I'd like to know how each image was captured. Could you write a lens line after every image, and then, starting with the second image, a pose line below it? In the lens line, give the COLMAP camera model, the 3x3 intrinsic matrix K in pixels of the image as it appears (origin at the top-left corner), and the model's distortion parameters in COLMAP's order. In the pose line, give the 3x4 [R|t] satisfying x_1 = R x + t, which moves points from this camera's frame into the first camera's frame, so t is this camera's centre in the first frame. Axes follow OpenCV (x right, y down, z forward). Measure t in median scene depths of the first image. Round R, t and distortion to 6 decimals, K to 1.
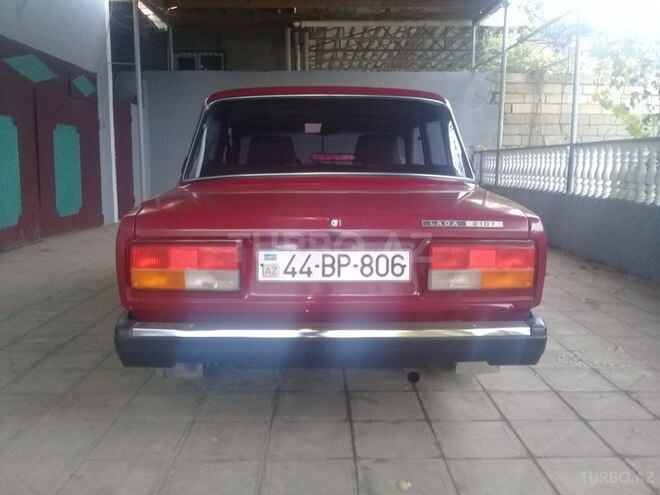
lens RADIAL K [[598.5, 0, 330.0], [0, 598.5, 247.5], [0, 0, 1]] dist [0.107454, -0.235304]
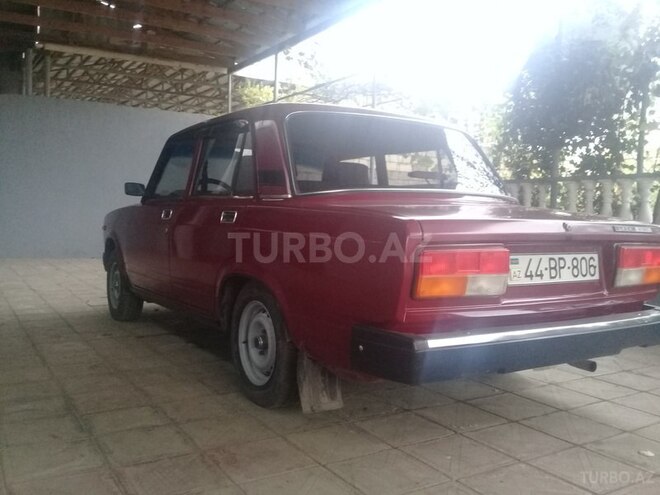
lens RADIAL K [[598.5, 0, 330.0], [0, 598.5, 247.5], [0, 0, 1]] dist [0.107454, -0.235304]
pose [[0.863184, -0.011915, 0.504750, -0.888846], [0.050856, 0.996689, -0.063443, 0.041382], [-0.502322, 0.080433, 0.860931, 0.262107]]
